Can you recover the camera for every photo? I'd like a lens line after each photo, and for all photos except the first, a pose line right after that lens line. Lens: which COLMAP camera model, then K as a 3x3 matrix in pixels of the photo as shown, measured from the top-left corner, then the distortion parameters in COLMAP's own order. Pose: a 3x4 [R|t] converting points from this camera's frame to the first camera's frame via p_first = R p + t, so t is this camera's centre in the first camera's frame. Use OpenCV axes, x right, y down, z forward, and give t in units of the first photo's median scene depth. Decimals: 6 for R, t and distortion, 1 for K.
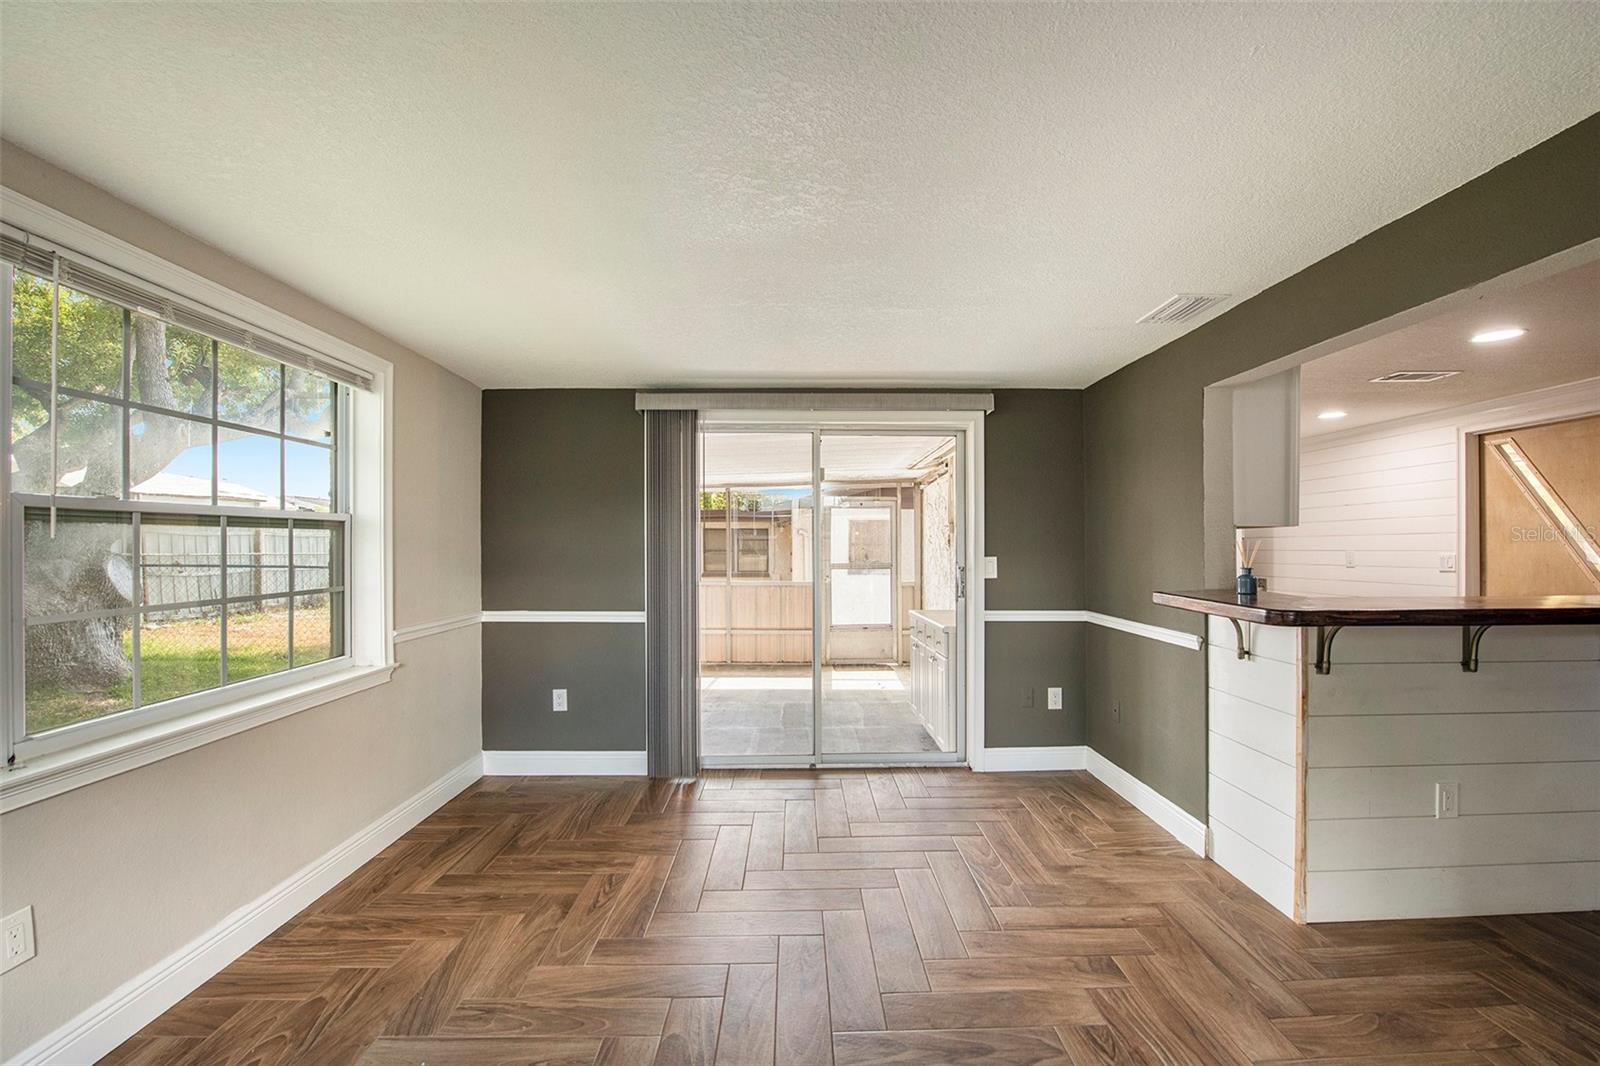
lens RADIAL K [[665.2, 0, 807.9], [0, 665.2, 542.2], [0, 0, 1]] dist [-0.016480, -0.001064]
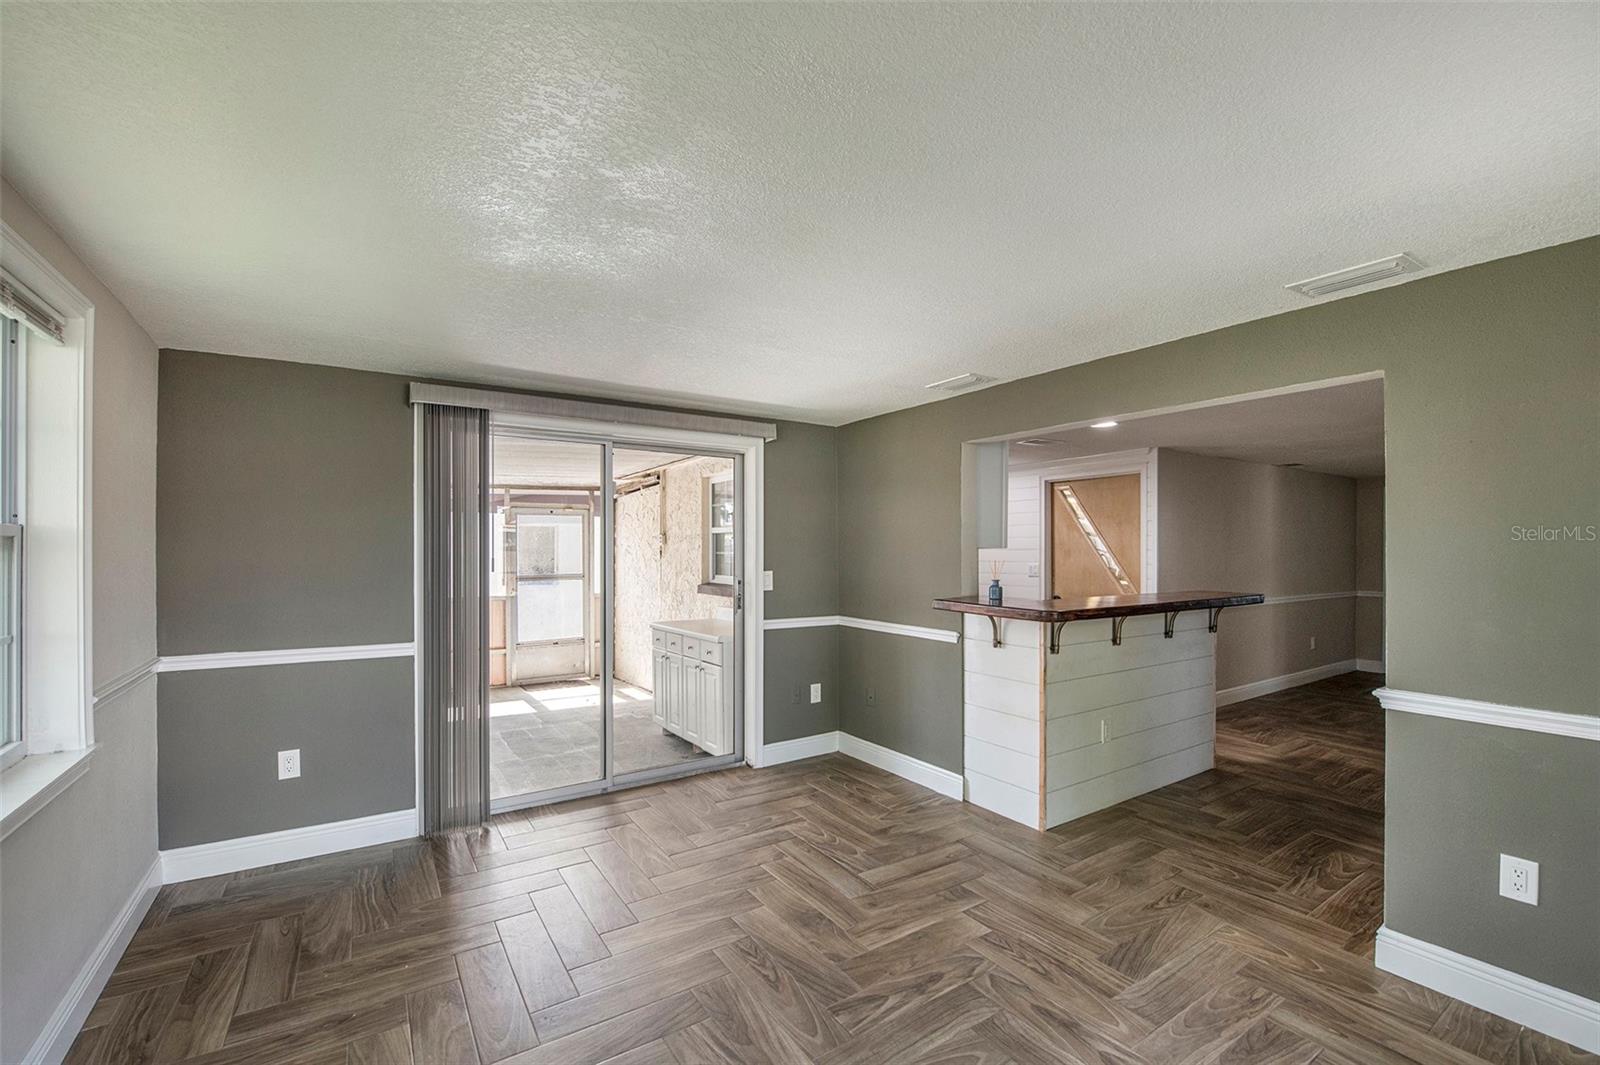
lens RADIAL K [[668.2, 0, 792.1], [0, 668.2, 552.1], [0, 0, 1]] dist [-0.010636, -0.003246]
pose [[0.852884, 0.000902, 0.522099, -0.375364], [-0.004476, 0.999974, 0.005584, -0.022438], [-0.522081, -0.007099, 0.852866, 0.046080]]
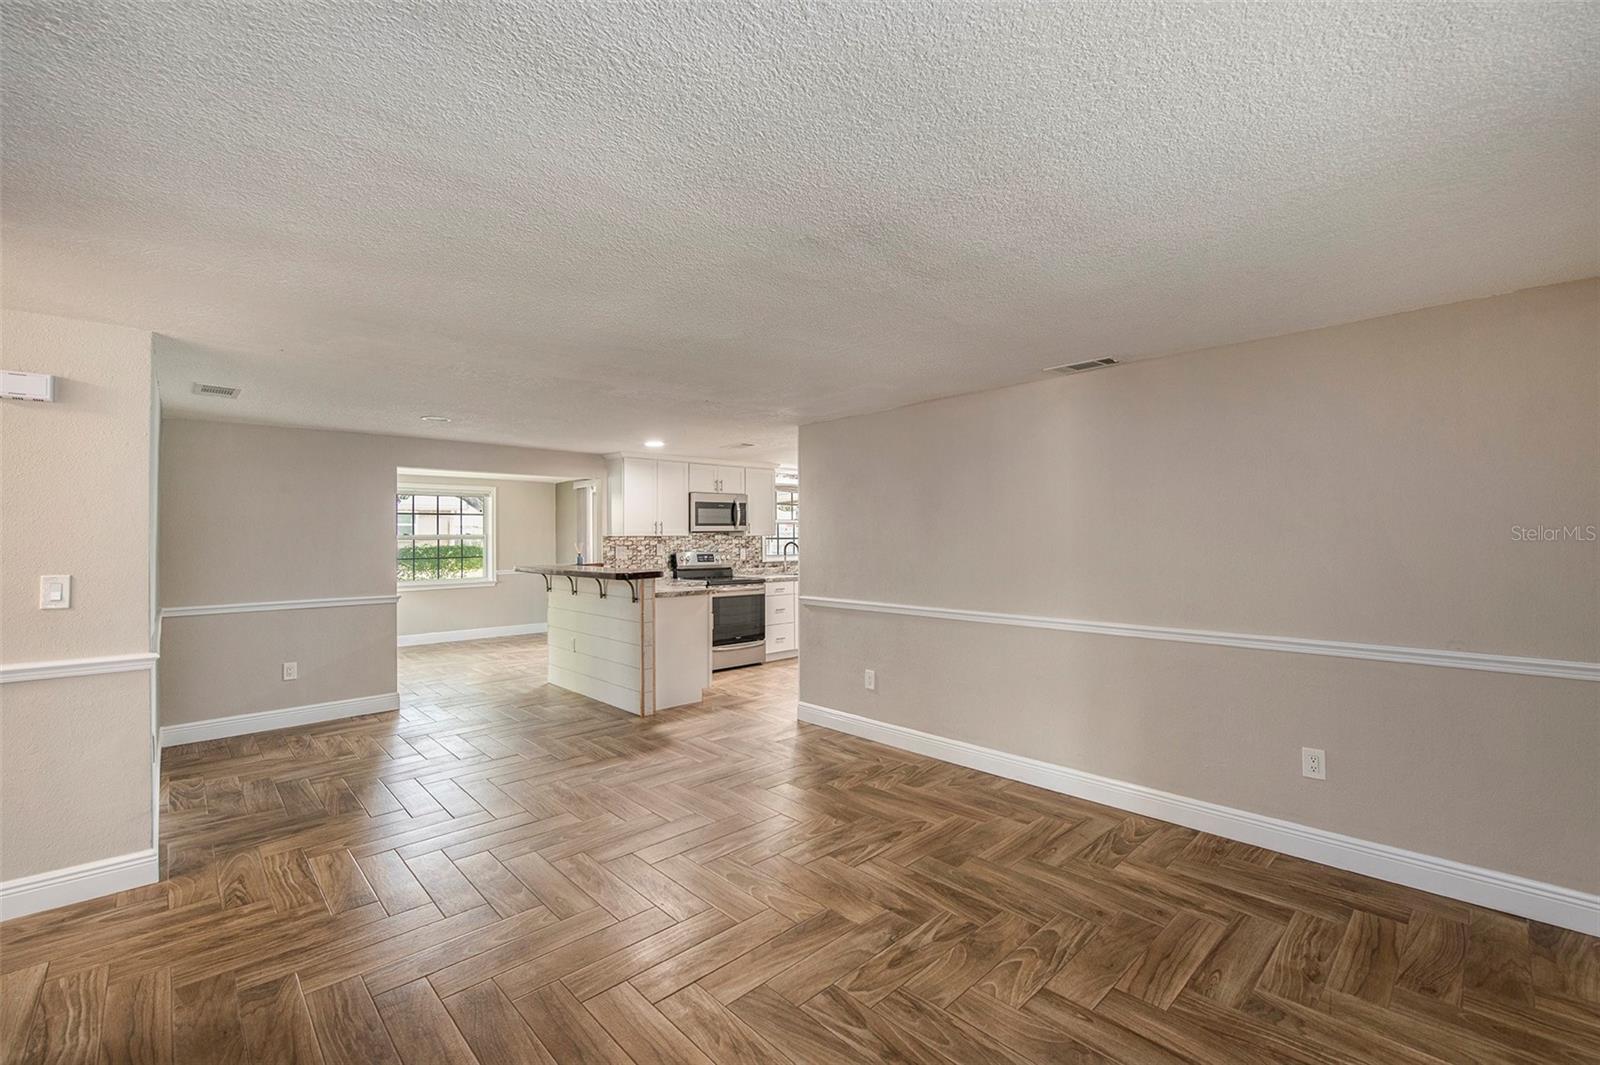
lens RADIAL K [[668.2, 0, 786.6], [0, 668.2, 538.5], [0, 0, 1]] dist [-0.010636, -0.003246]
pose [[0.658249, -0.004300, -0.752788, 2.835060], [0.009381, 0.999953, 0.002491, -0.017478], [0.752741, -0.008702, 0.658259, -0.073279]]
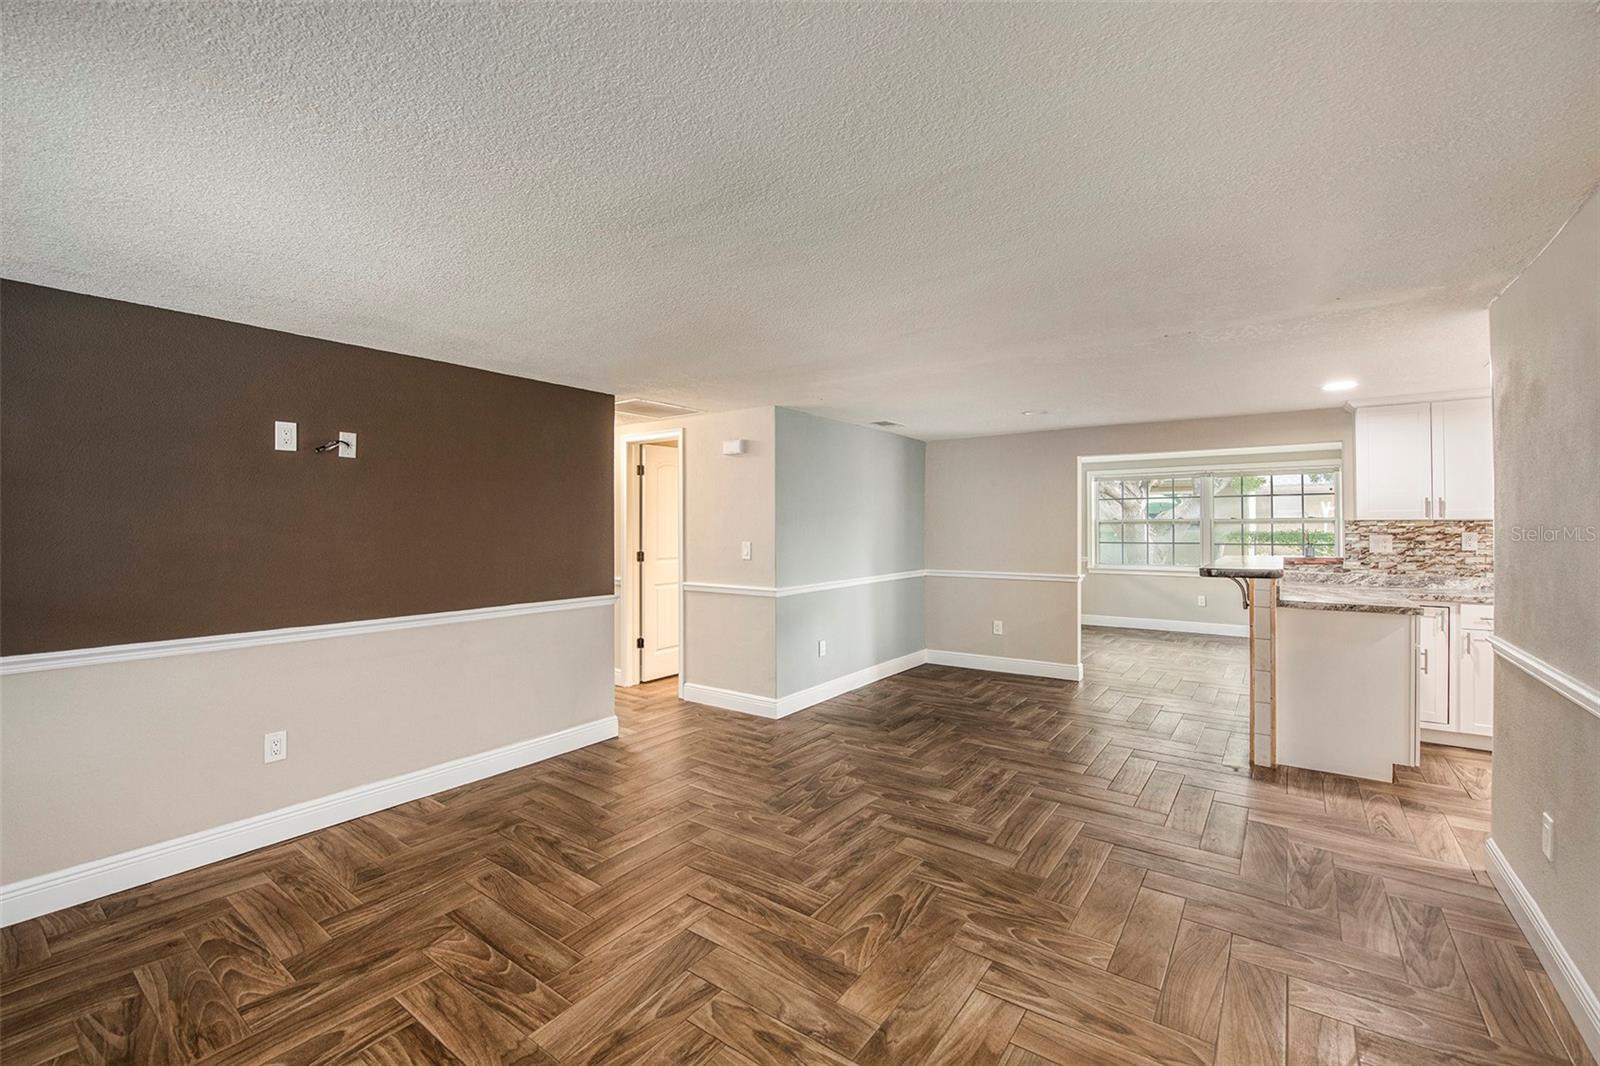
lens RADIAL K [[665.2, 0, 794.2], [0, 665.2, 520.6], [0, 0, 1]] dist [-0.016480, -0.001064]
pose [[-0.617202, -0.005983, -0.786782, 2.820193], [0.003885, 0.999936, -0.010651, -0.012148], [0.786795, -0.009630, -0.617139, 0.918851]]
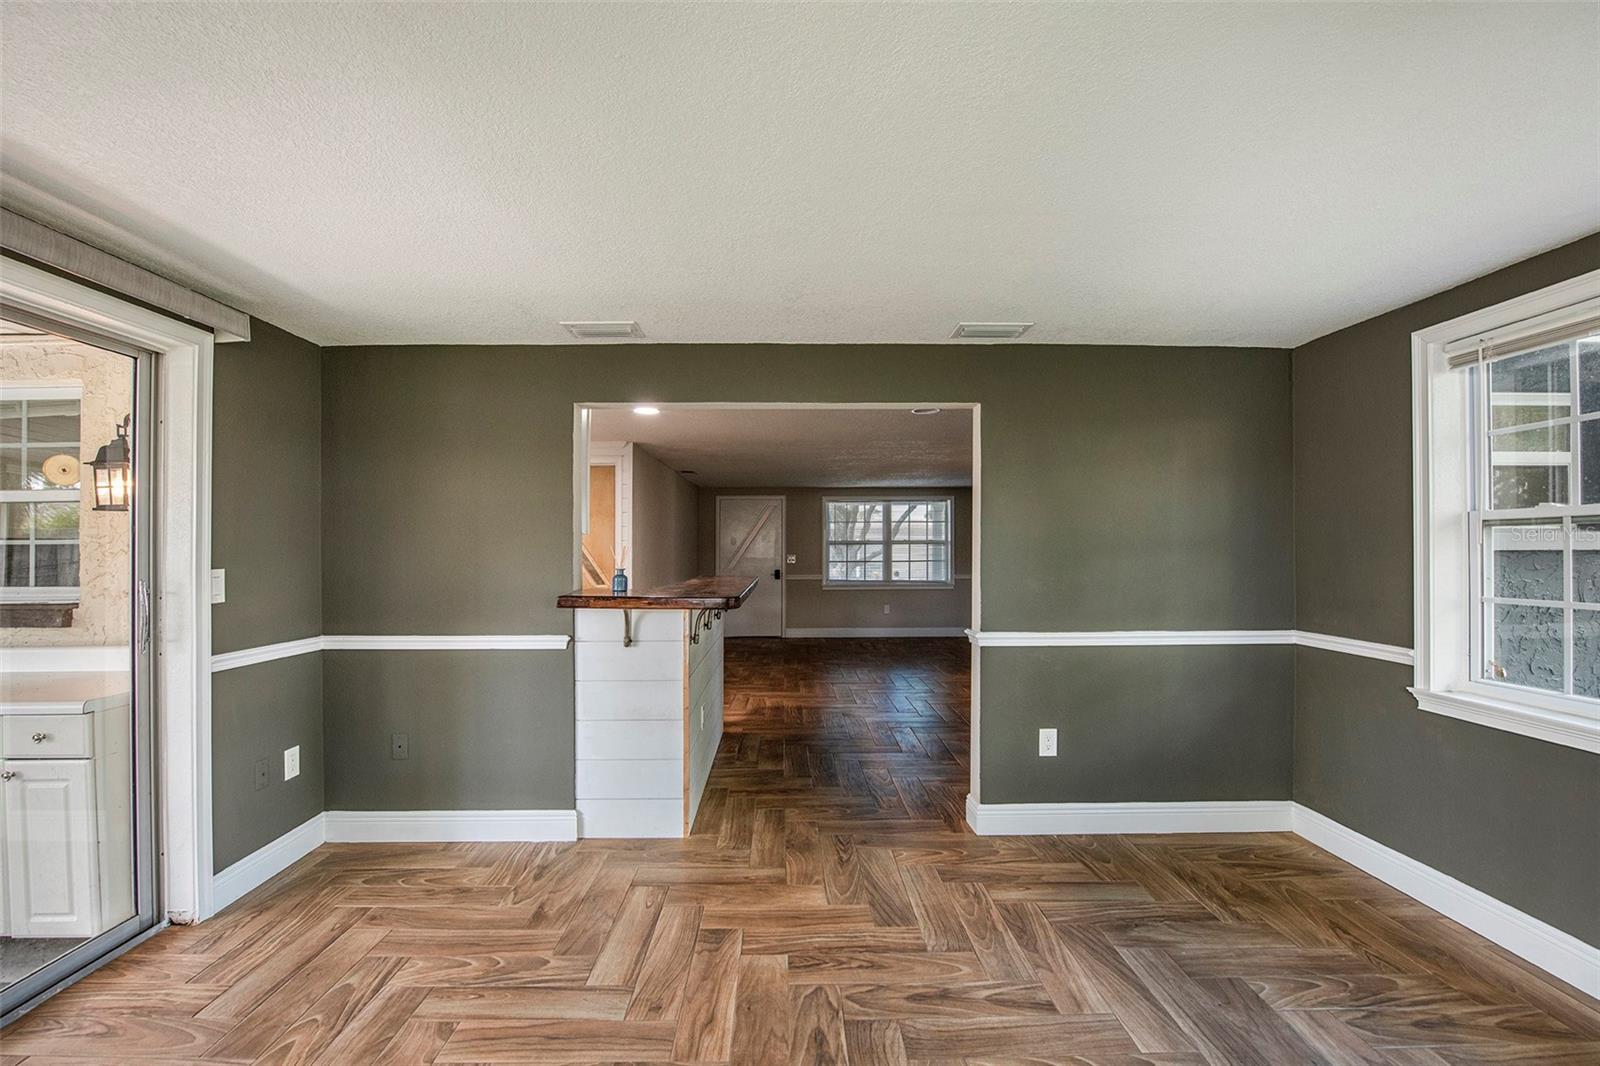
lens RADIAL K [[665.2, 0, 791.5], [0, 665.2, 544.8], [0, 0, 1]] dist [-0.016480, -0.001064]
pose [[0.016518, 0.006924, 0.999840, -0.468676], [-0.001811, 0.999975, -0.006895, 0.003160], [-0.999862, -0.001697, 0.016530, 0.619943]]
